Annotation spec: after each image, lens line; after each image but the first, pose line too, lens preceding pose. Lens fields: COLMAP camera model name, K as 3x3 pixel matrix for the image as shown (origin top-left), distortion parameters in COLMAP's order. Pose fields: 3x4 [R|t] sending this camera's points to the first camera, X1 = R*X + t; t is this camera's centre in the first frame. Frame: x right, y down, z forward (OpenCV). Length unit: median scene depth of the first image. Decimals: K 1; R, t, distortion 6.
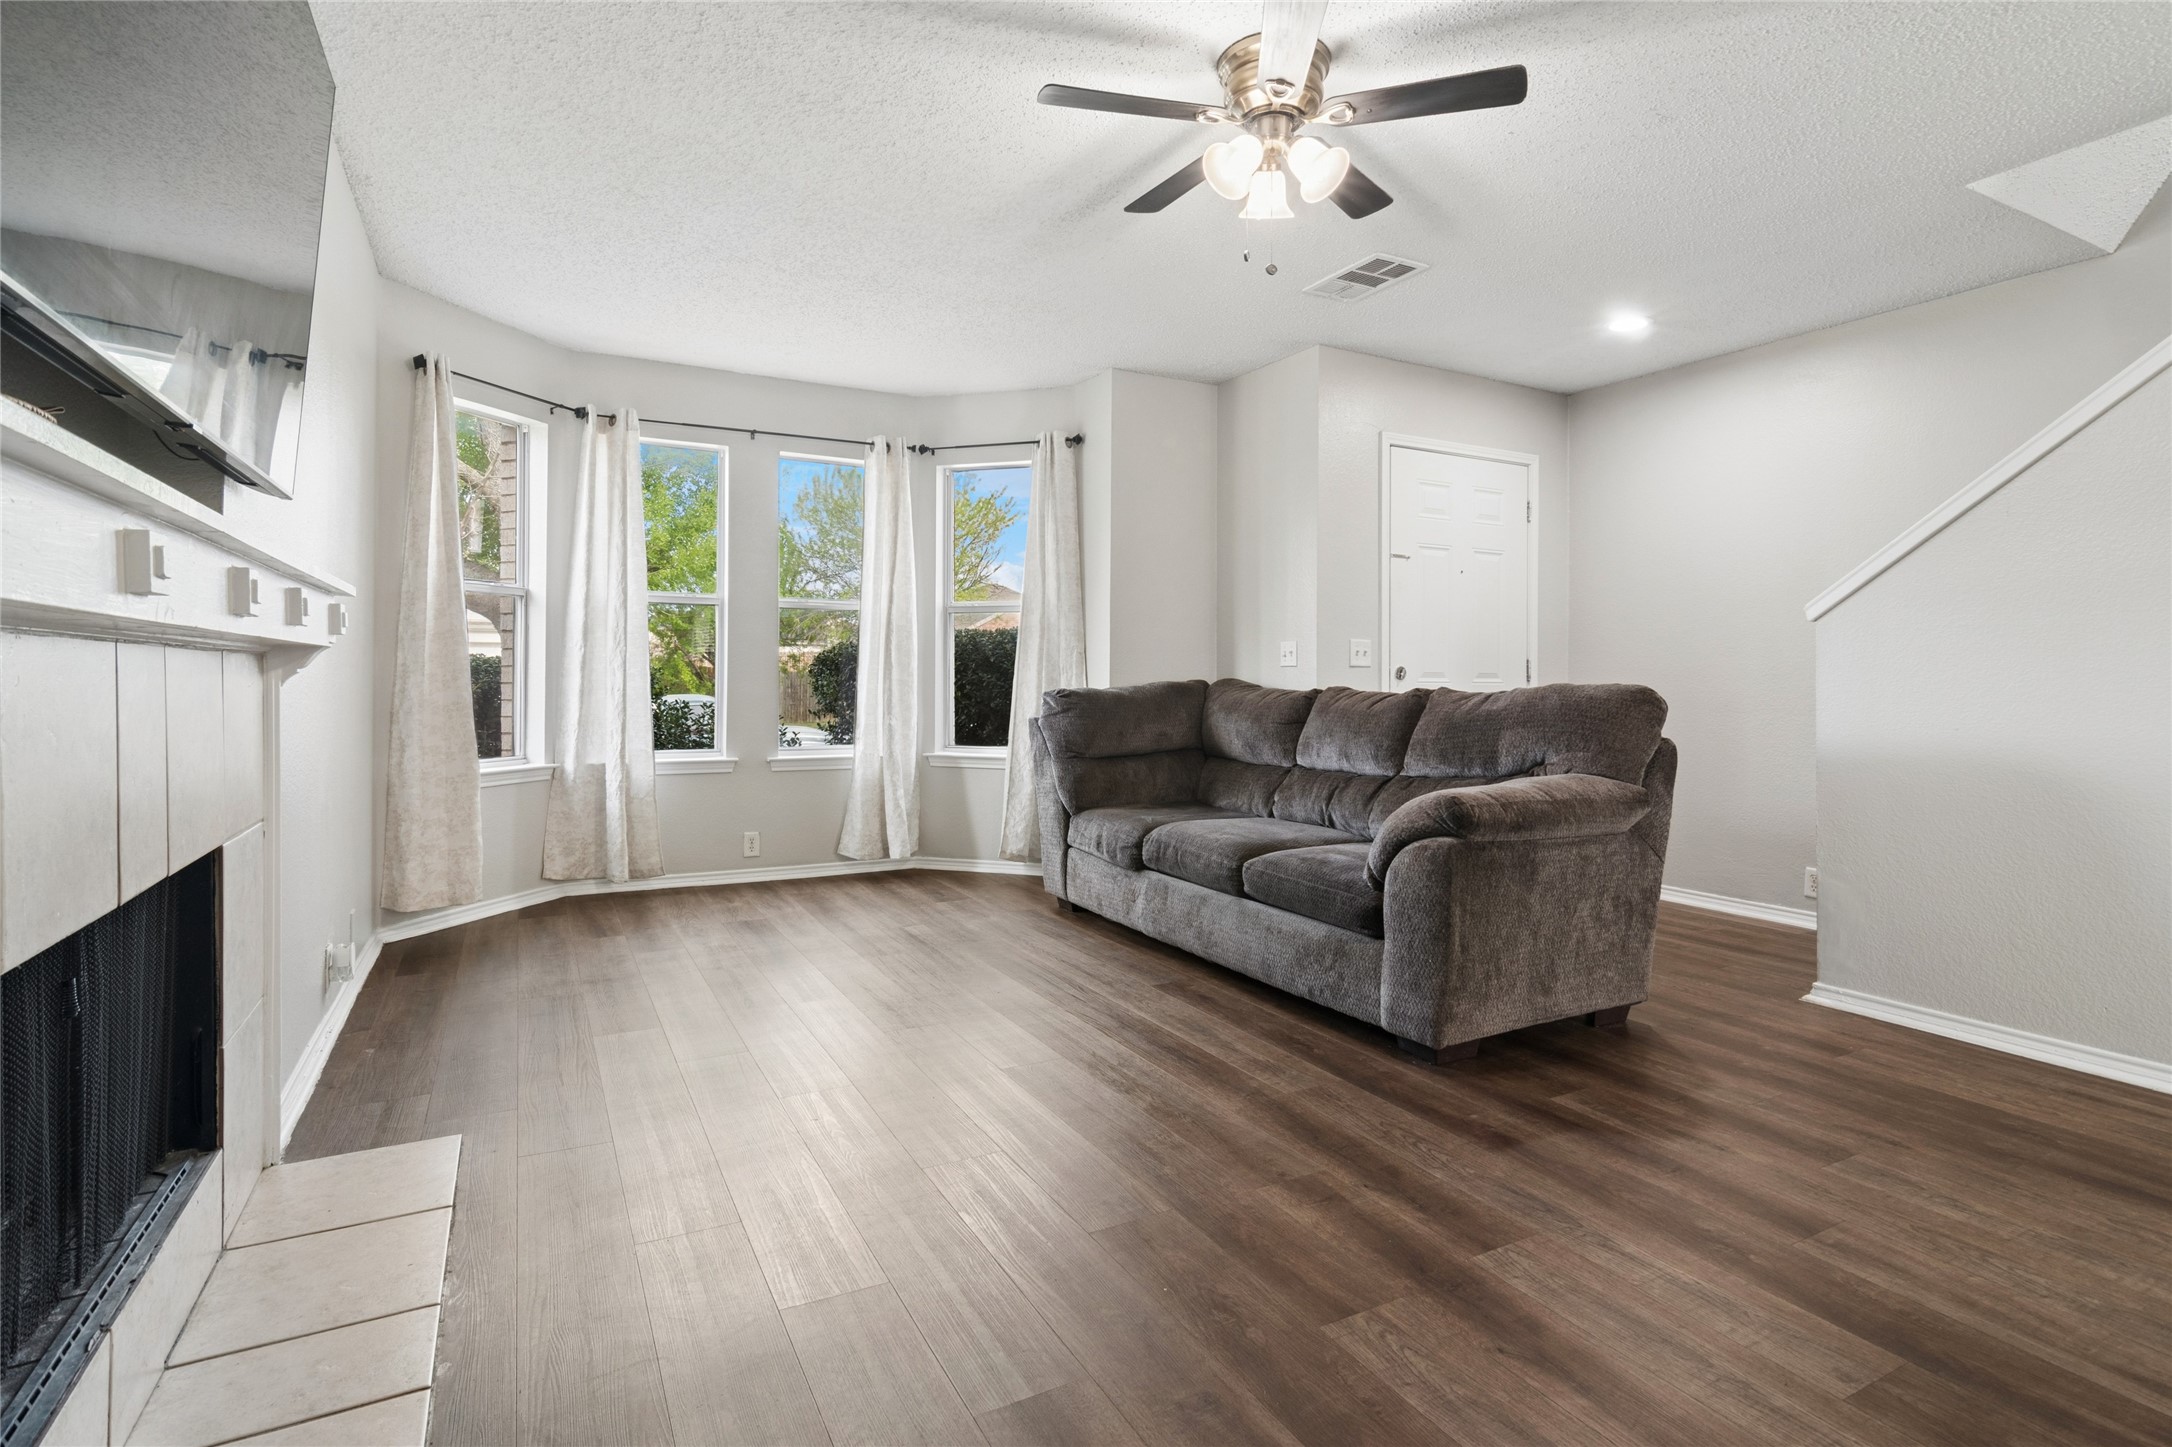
lens RADIAL K [[1061.7, 0, 1100.5], [0, 1061.7, 680.3], [0, 0, 1]] dist [-0.001049, -0.001531]
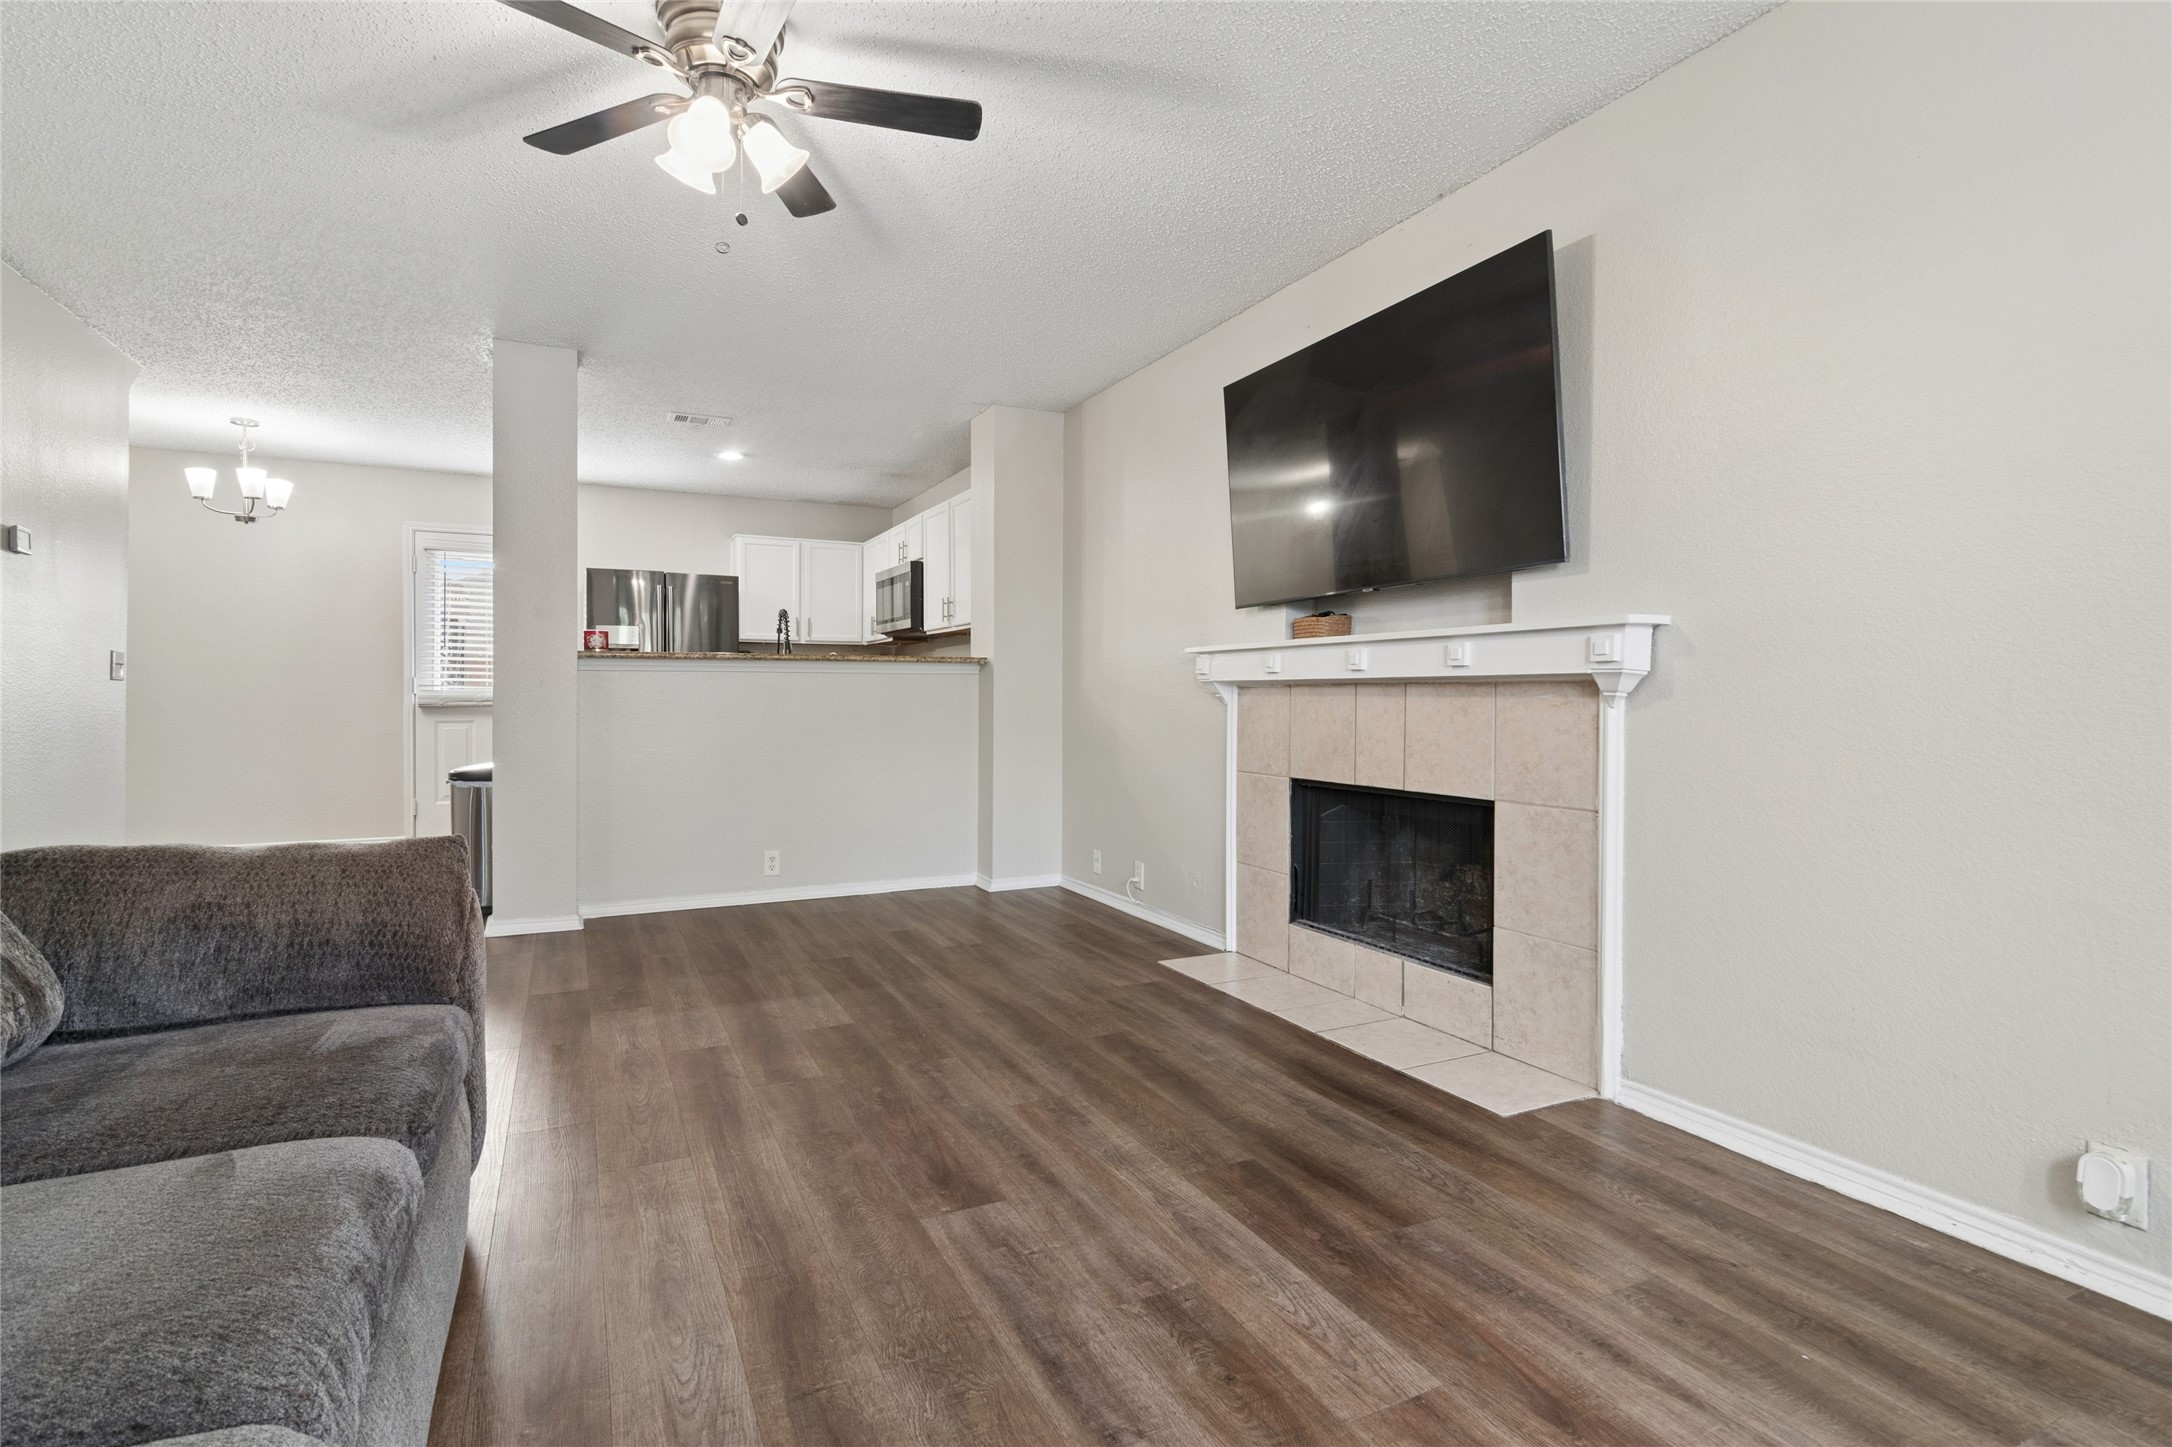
lens RADIAL K [[1053.4, 0, 1095.6], [0, 1053.4, 699.1], [0, 0, 1]] dist [0.002557, -0.001283]
pose [[-0.999334, -0.010263, 0.035024, -0.149862], [-0.010021, 0.999925, 0.007062, -0.004593], [-0.035093, 0.006707, -0.999362, 1.457709]]
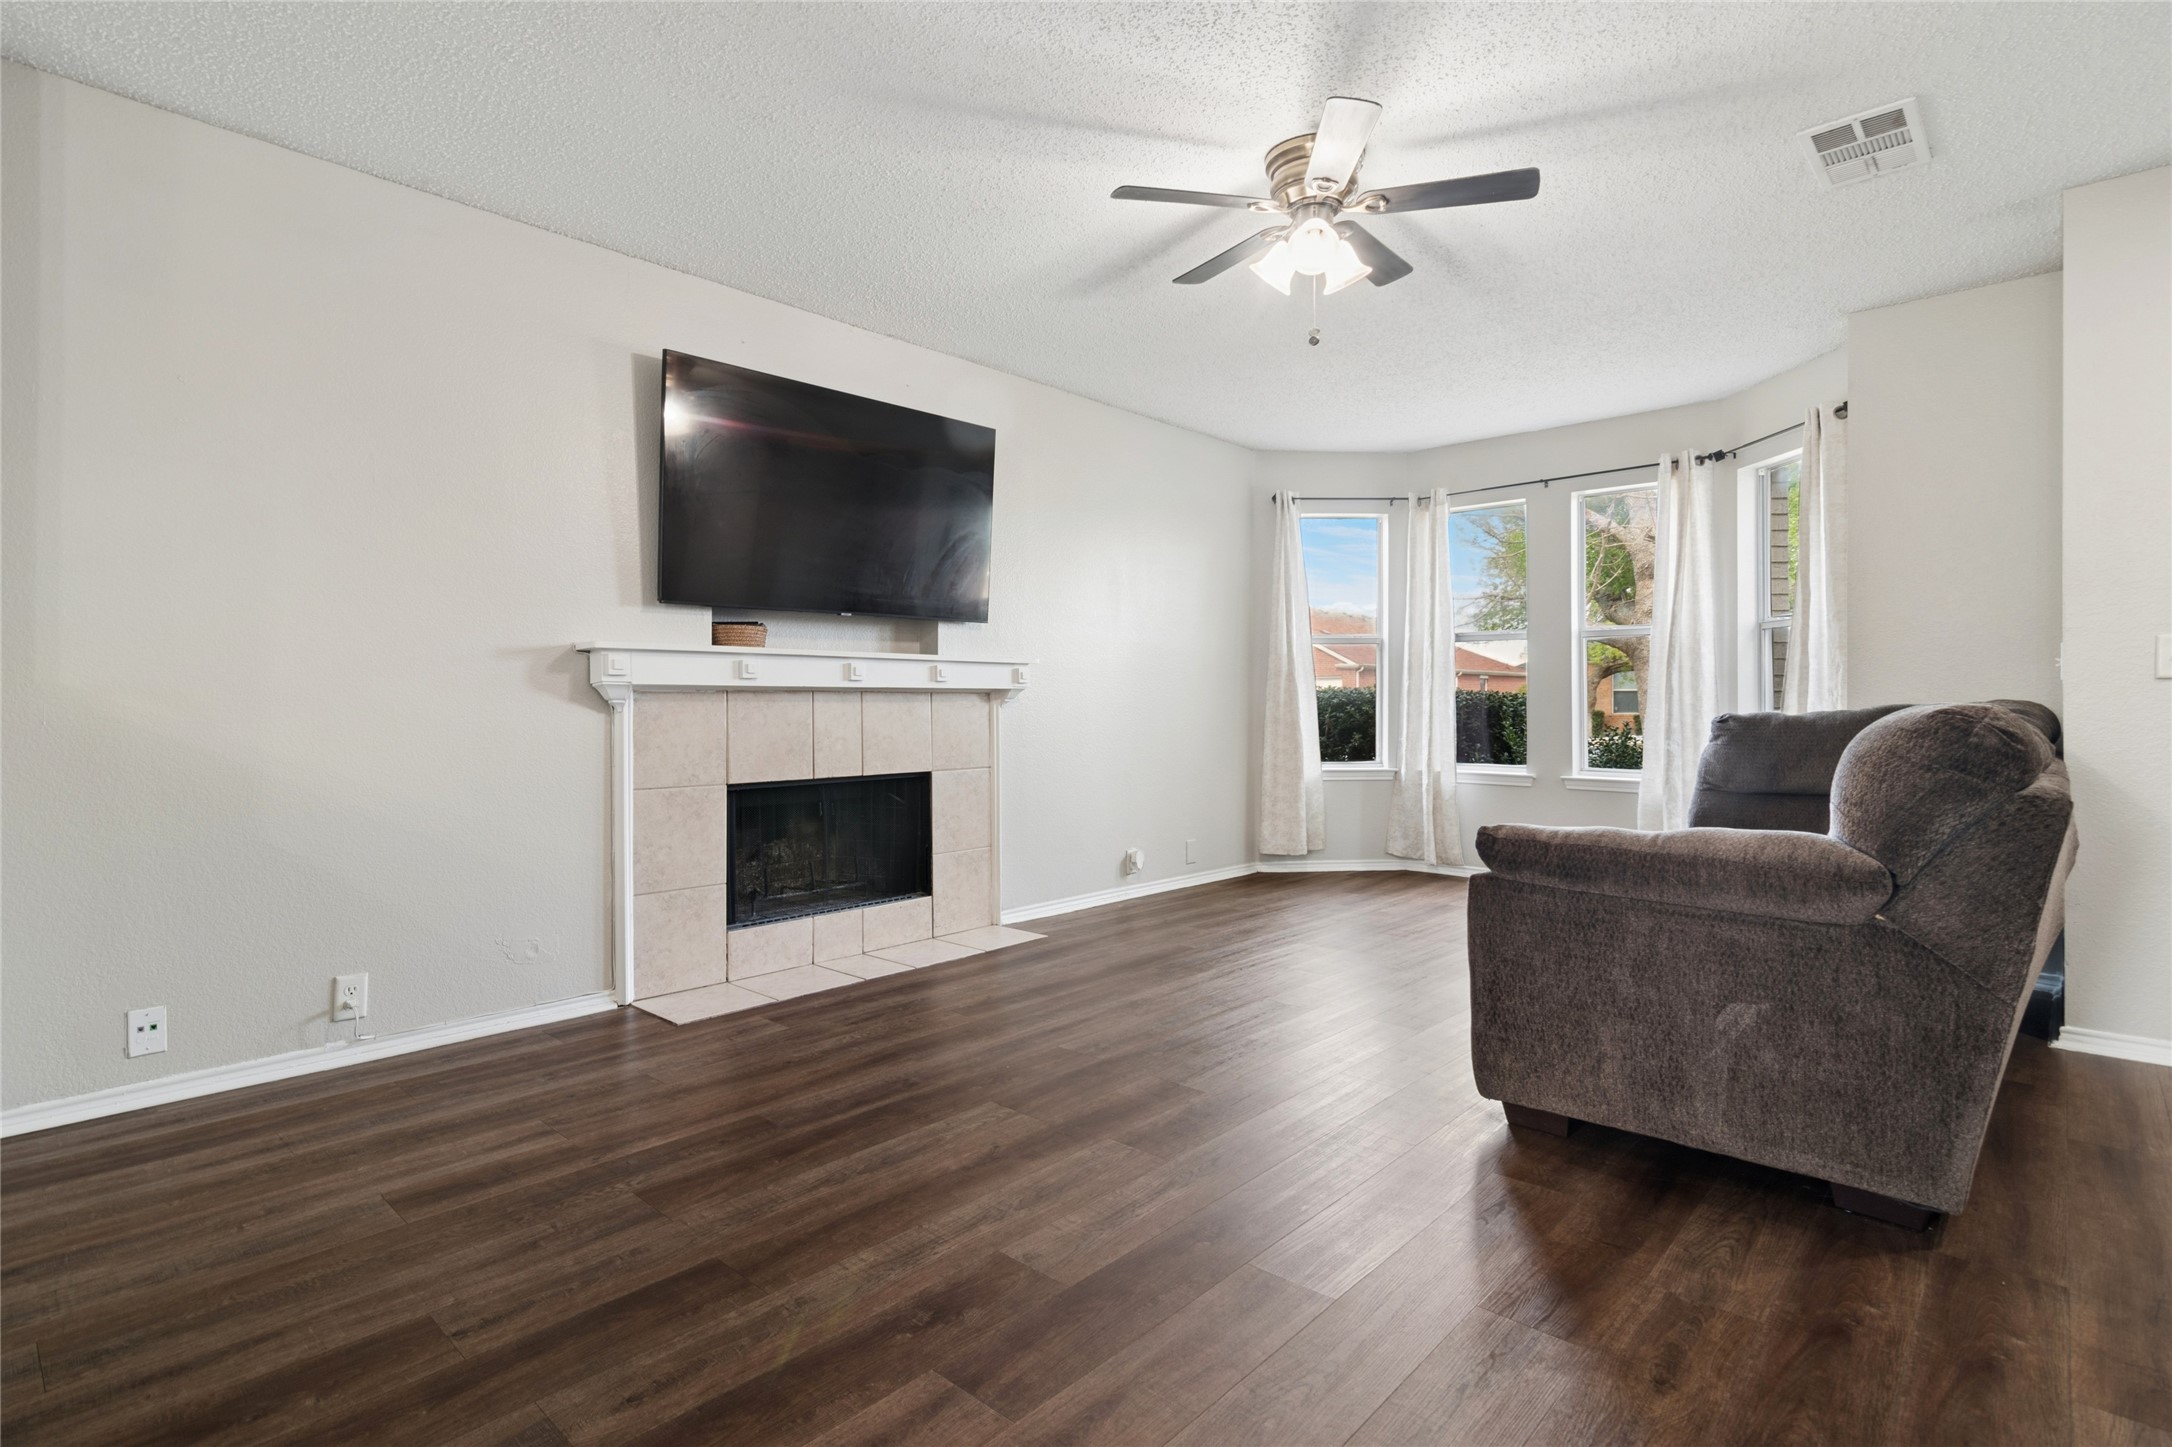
lens RADIAL K [[1053.4, 0, 1095.6], [0, 1053.4, 699.1], [0, 0, 1]] dist [0.002557, -0.001283]
pose [[0.326254, -0.011794, -0.945209, 0.883761], [0.002622, 0.999930, -0.011571, 0.008630], [0.945278, 0.001296, 0.326262, 0.311016]]
